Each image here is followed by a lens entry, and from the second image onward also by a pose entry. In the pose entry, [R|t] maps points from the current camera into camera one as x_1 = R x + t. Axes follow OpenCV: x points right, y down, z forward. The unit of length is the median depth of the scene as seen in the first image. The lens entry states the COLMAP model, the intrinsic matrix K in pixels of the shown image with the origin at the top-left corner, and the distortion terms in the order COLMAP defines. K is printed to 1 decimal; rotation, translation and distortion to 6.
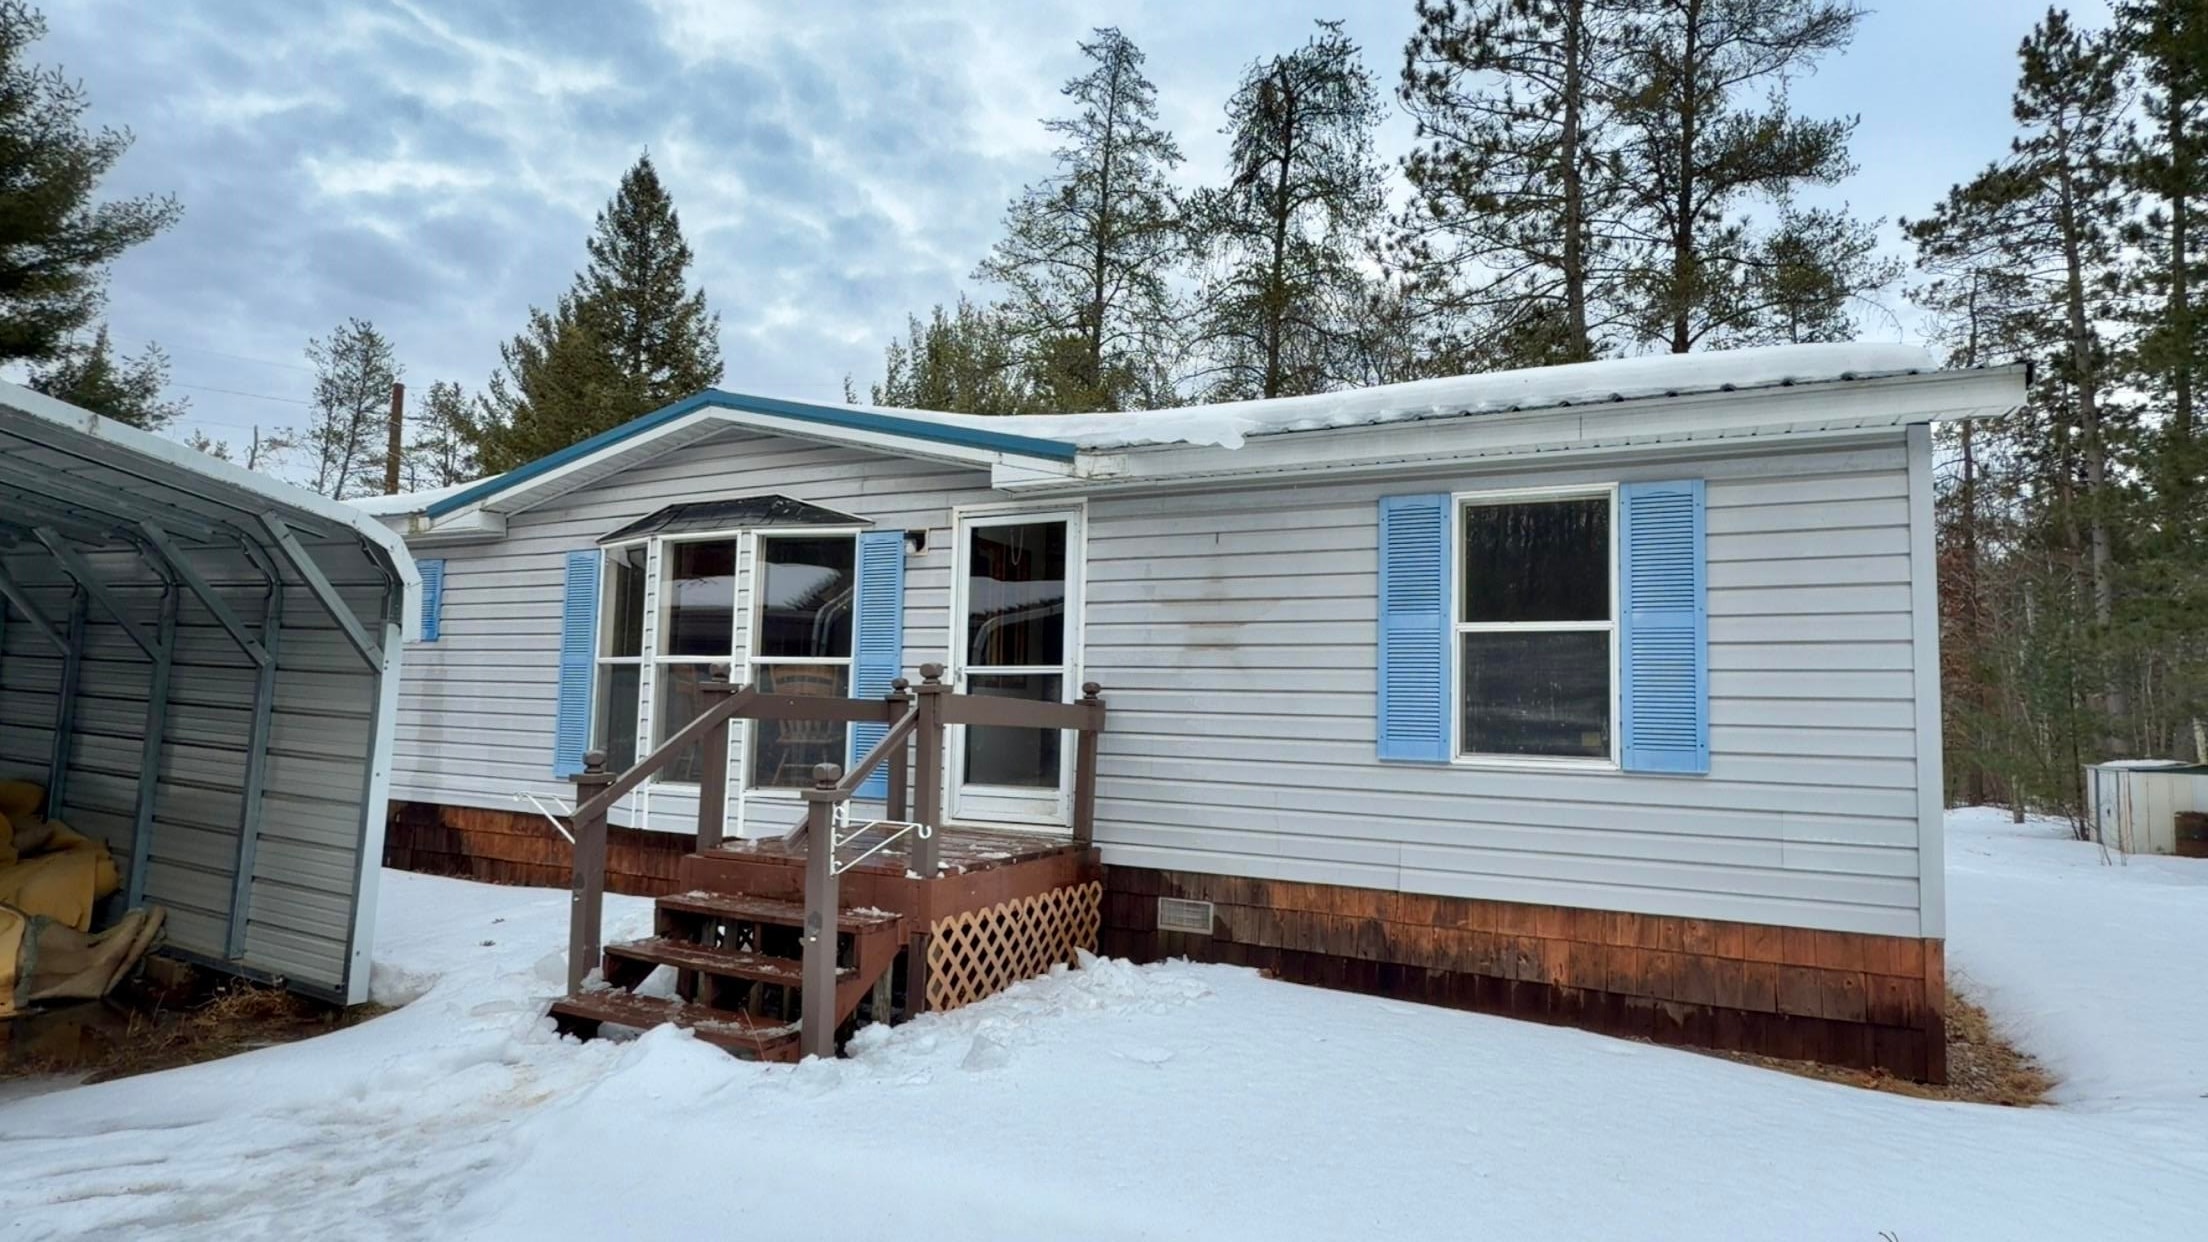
lens RADIAL K [[1122.3, 0, 1091.7], [0, 1122.3, 631.3], [0, 0, 1]] dist [-0.001183, 0.001279]
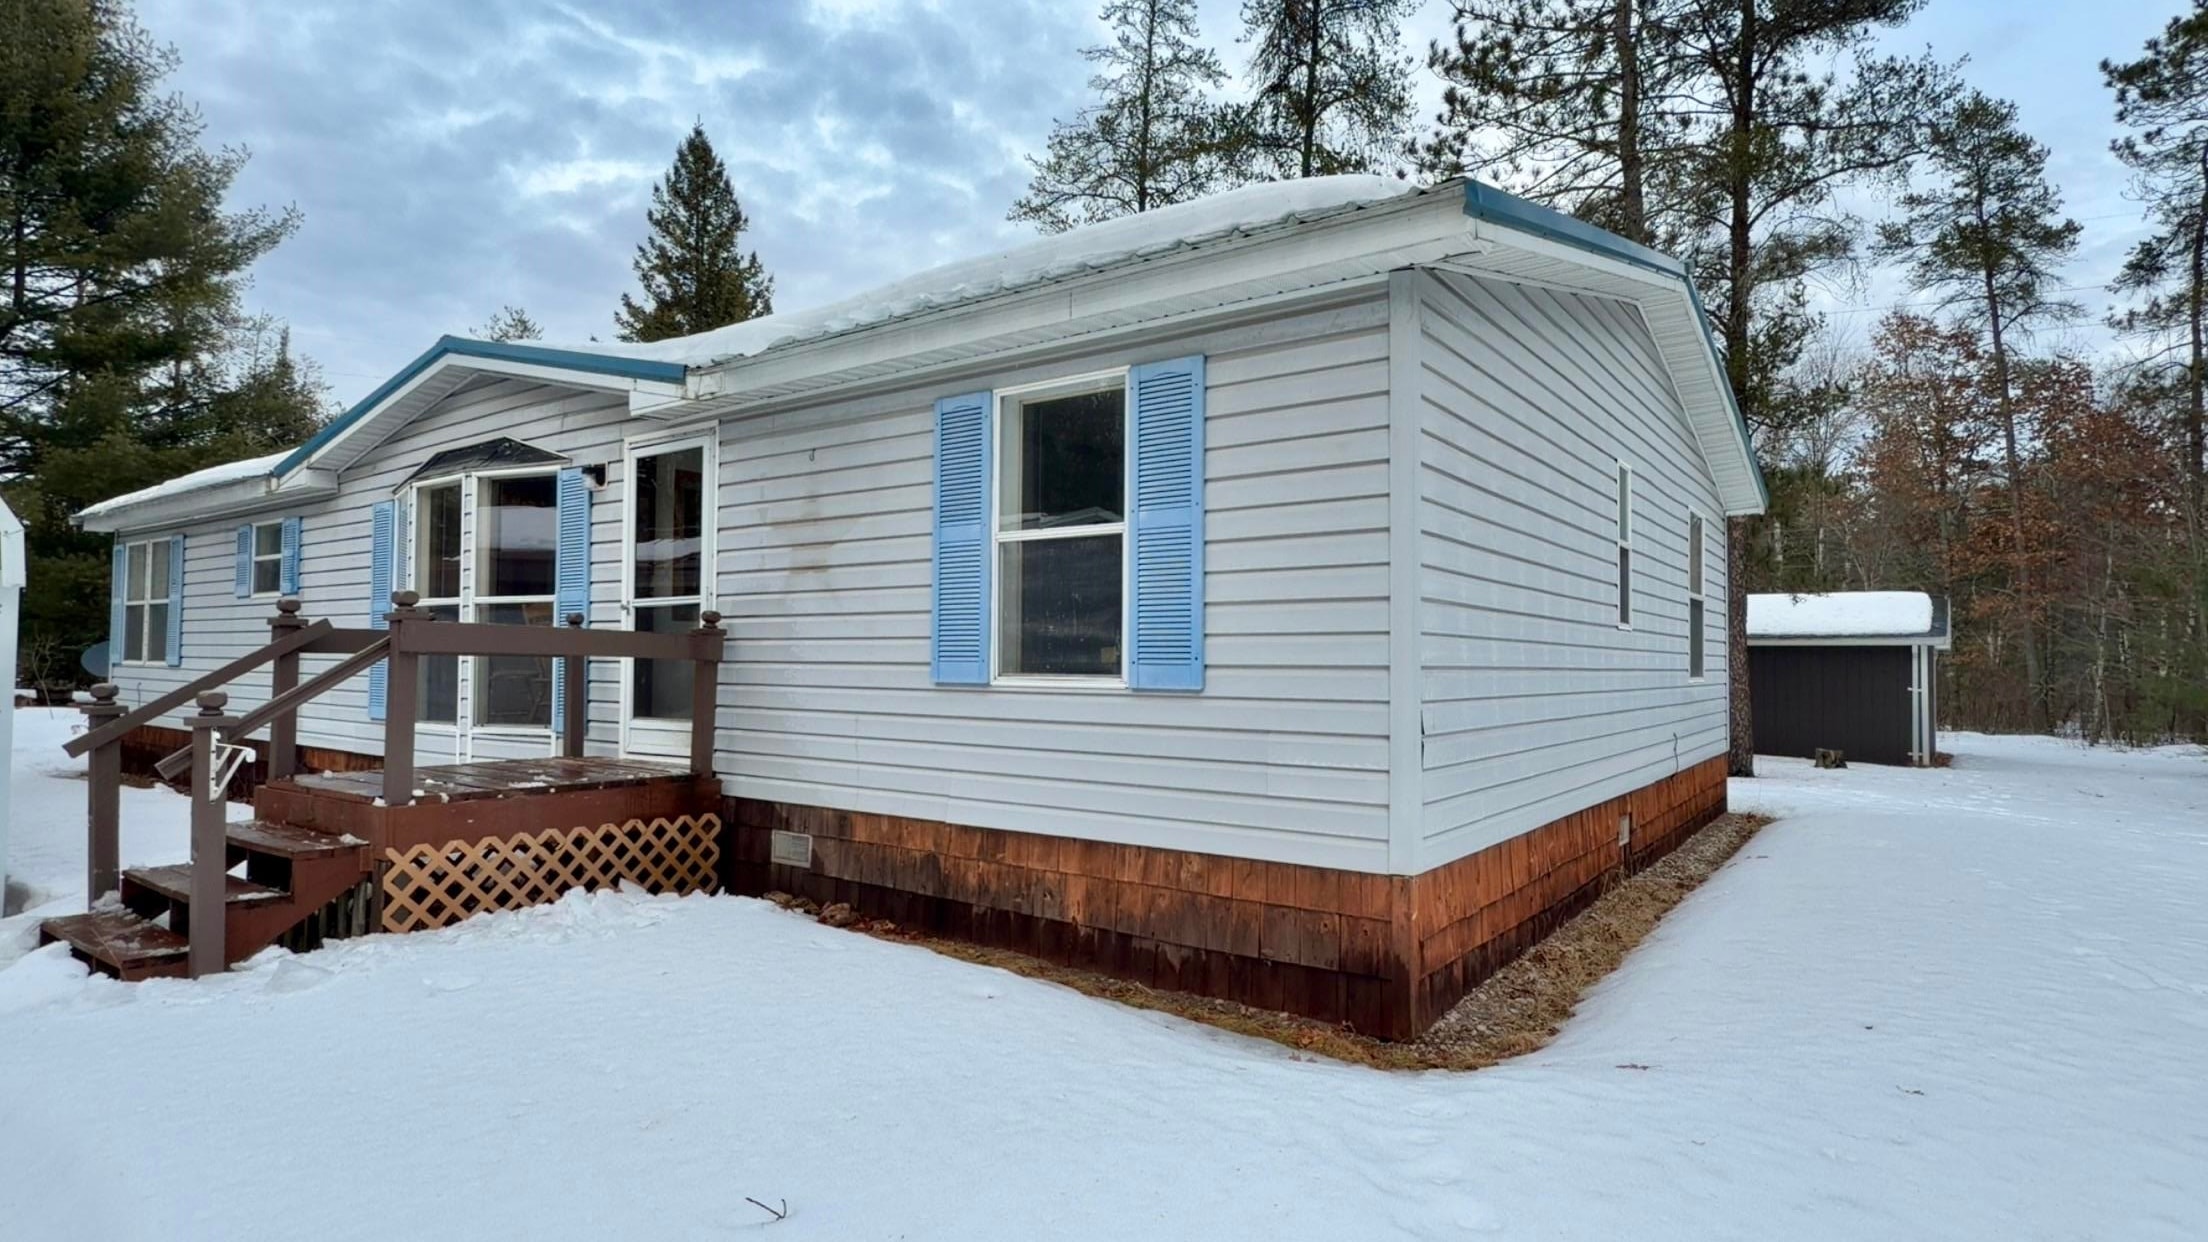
lens RADIAL K [[1122.3, 0, 1098.2], [0, 1122.3, 625.8], [0, 0, 1]] dist [-0.001183, 0.001279]
pose [[0.987251, -0.024801, -0.157228, 0.484445], [0.031048, 0.998818, 0.037397, 0.032722], [0.156115, -0.041802, 0.986854, 0.093400]]
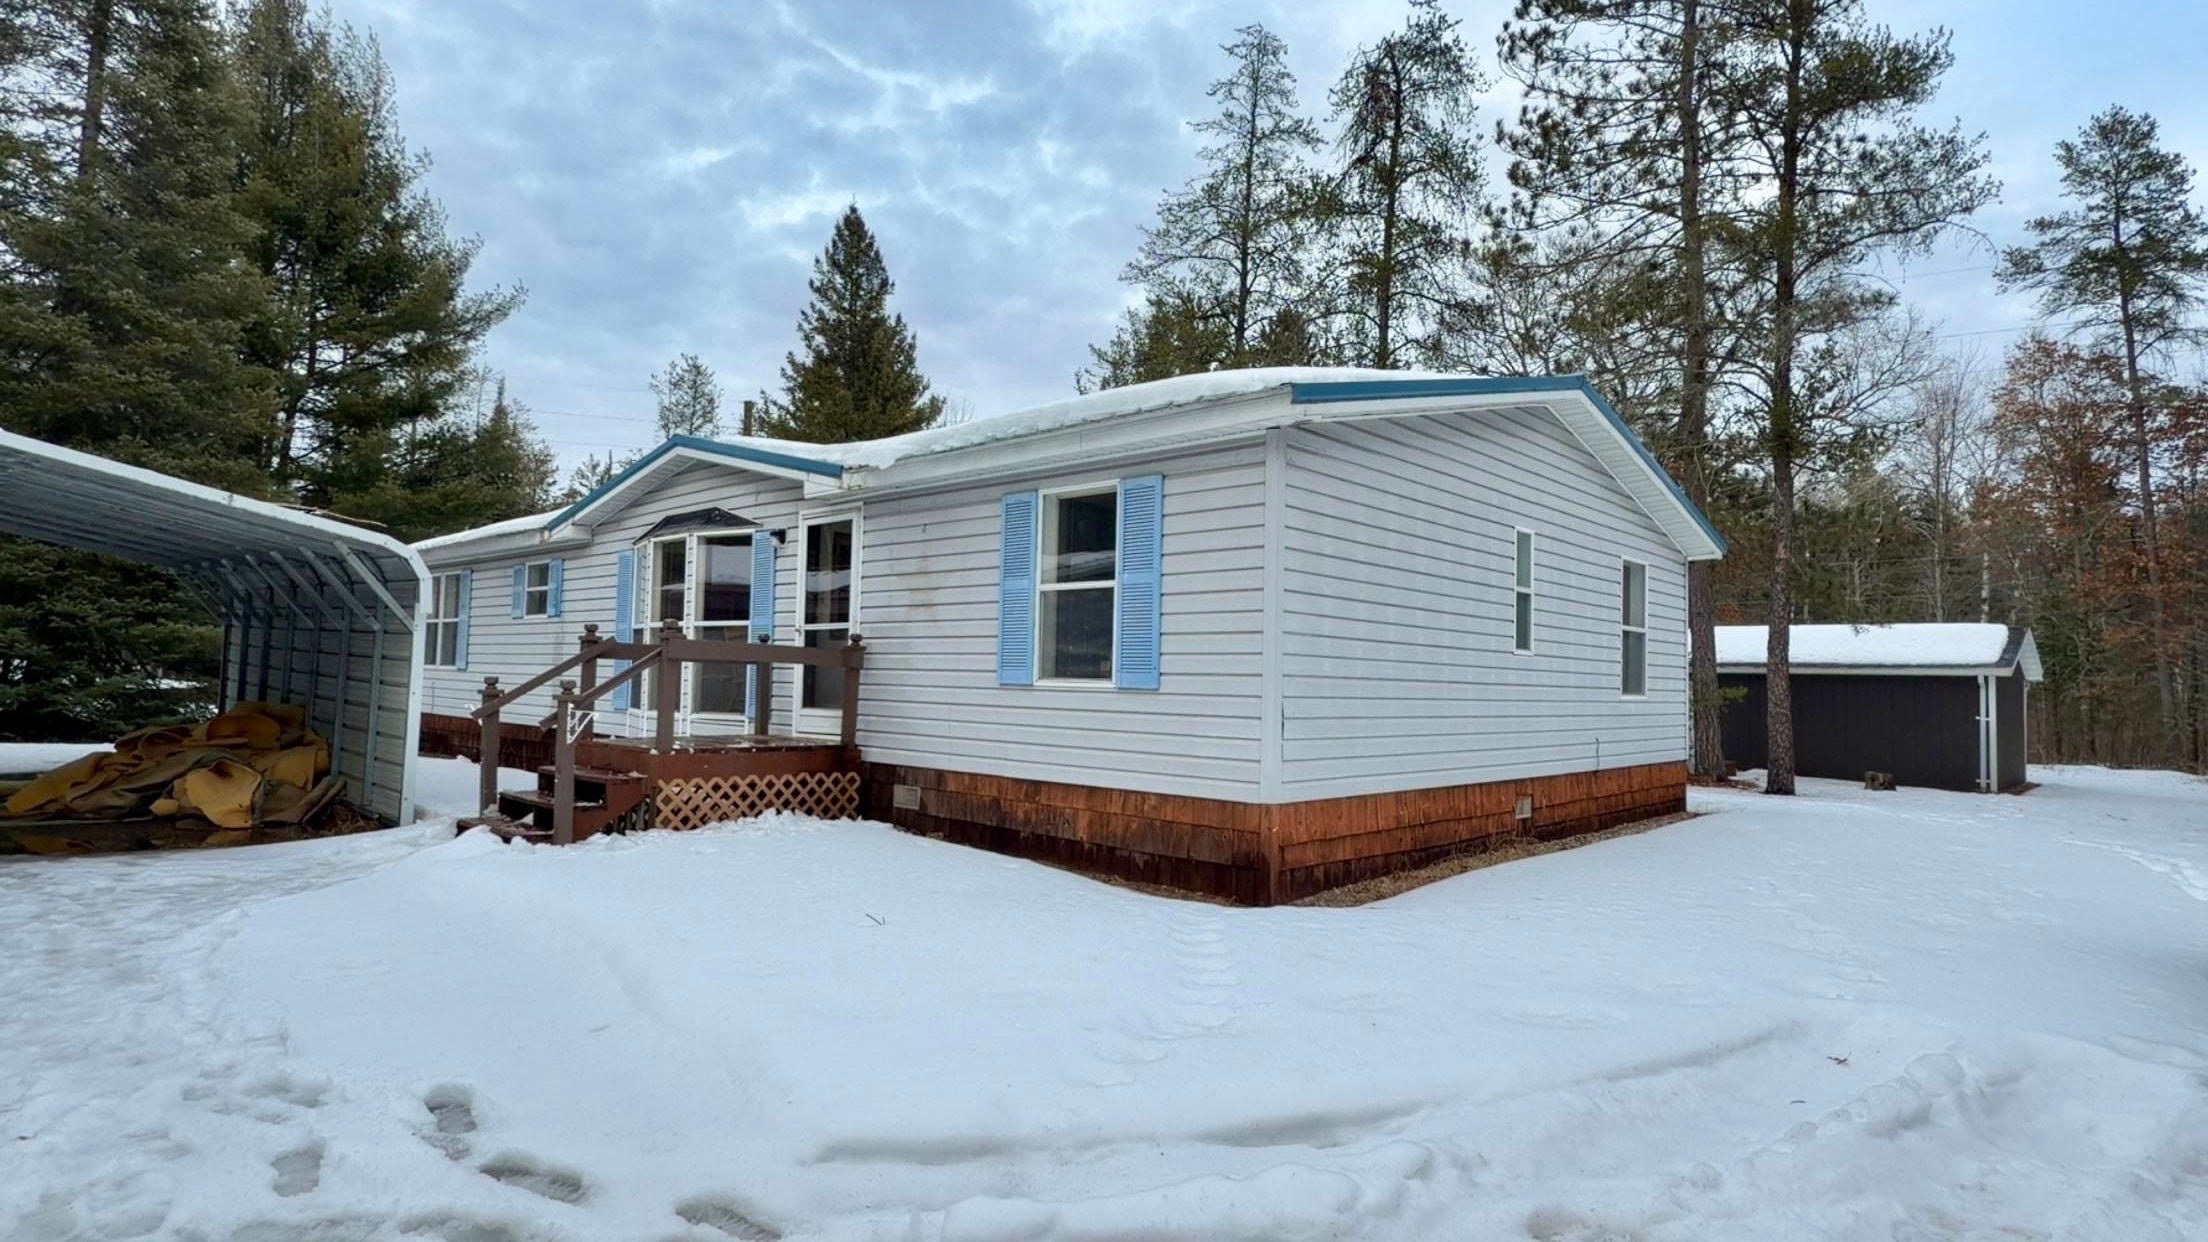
lens RADIAL K [[1122.3, 0, 1100.9], [0, 1122.3, 627.7], [0, 0, 1]] dist [-0.001183, 0.001279]
pose [[0.961817, -0.018032, -0.273099, 0.685355], [0.023570, 0.999577, 0.017011, 0.021359], [0.272677, -0.022798, 0.961836, -0.277672]]
